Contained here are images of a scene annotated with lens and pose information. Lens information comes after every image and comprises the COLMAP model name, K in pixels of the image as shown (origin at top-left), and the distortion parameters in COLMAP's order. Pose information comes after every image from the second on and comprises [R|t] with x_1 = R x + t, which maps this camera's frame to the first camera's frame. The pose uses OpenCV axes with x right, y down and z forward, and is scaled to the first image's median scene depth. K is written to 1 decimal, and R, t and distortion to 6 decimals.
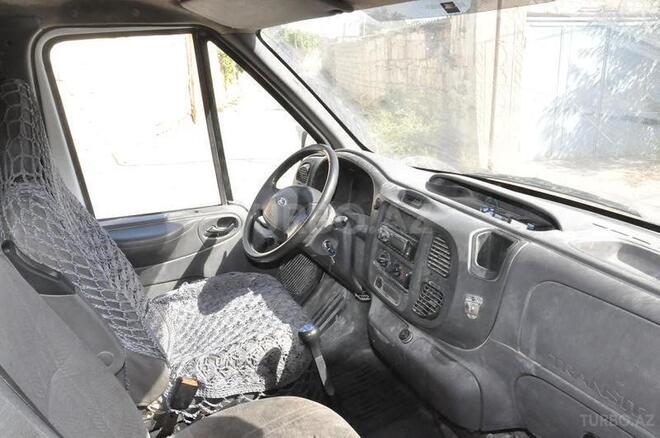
lens RADIAL K [[528.5, 0, 329.2], [0, 528.5, 219.9], [0, 0, 1]] dist [-0.032825, -0.001354]
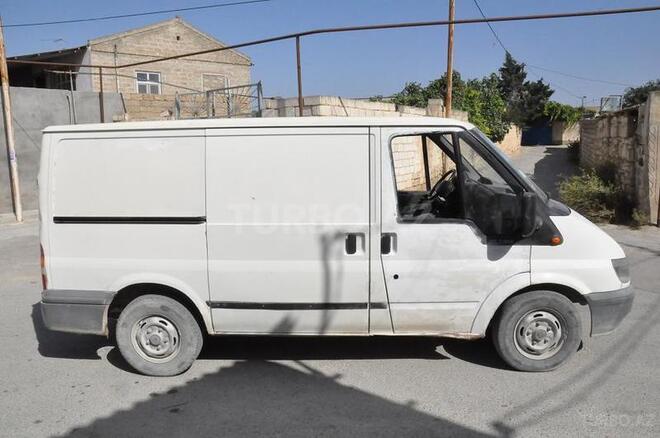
lens RADIAL K [[528.5, 0, 329.6], [0, 528.5, 218.3], [0, 0, 1]] dist [-0.032825, -0.001354]
pose [[0.889806, 0.080497, -0.449183, 0.159482], [-0.138319, 0.985589, -0.097377, 0.118742], [0.434871, 0.148777, 0.888117, -0.446587]]
